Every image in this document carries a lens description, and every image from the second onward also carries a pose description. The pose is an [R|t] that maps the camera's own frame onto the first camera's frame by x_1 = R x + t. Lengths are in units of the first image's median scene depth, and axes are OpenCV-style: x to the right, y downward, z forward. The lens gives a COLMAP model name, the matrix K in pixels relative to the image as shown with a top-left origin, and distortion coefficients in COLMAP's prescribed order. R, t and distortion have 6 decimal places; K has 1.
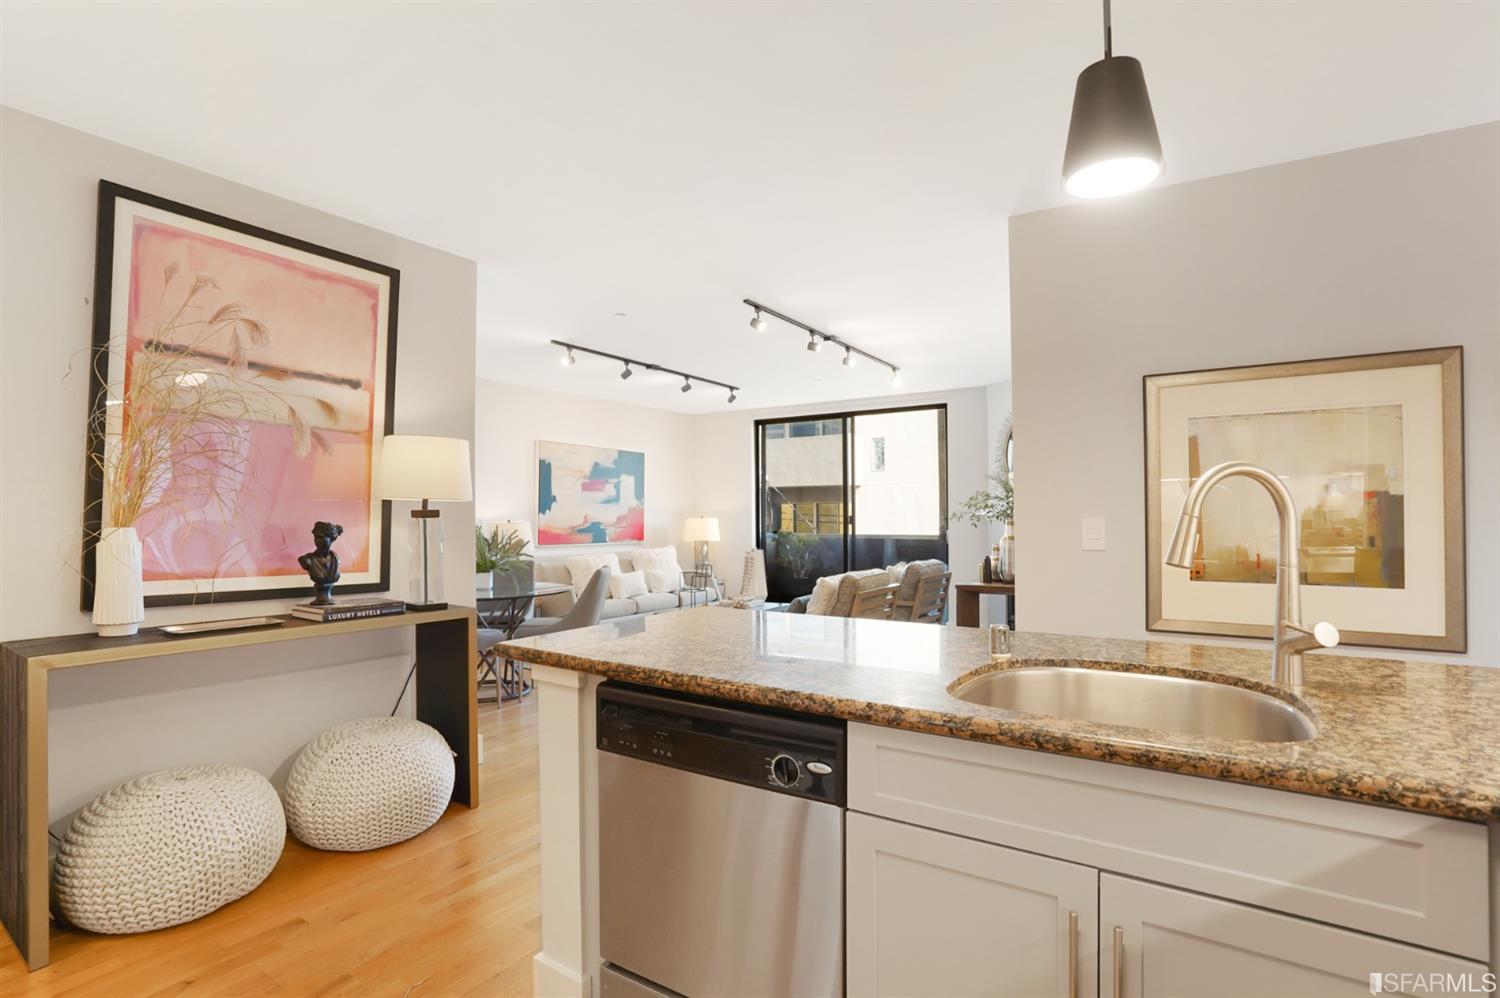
lens RADIAL K [[709.4, 0, 726.0], [0, 709.4, 515.0], [0, 0, 1]] dist [-0.004335, -0.000976]
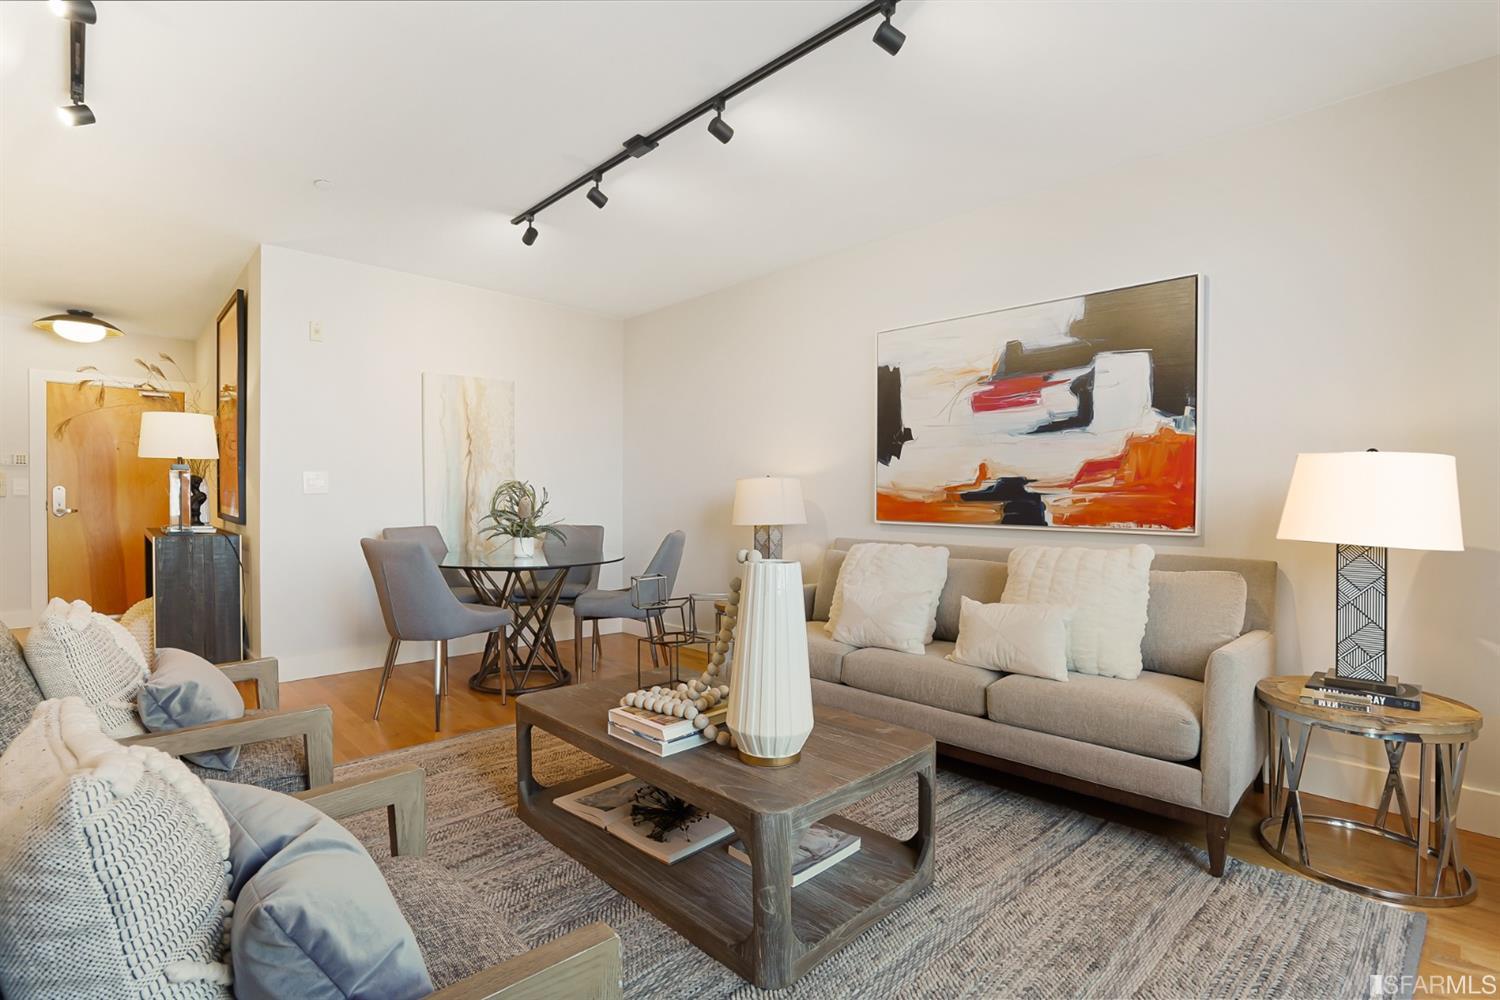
lens RADIAL K [[709.4, 0, 752.2], [0, 709.4, 500.9], [0, 0, 1]] dist [-0.004335, -0.000976]
pose [[-0.181034, 0.009790, -0.983428, 0.279816], [-0.000688, 0.999949, 0.010081, 0.019995], [0.983477, 0.002502, -0.181018, 0.916345]]
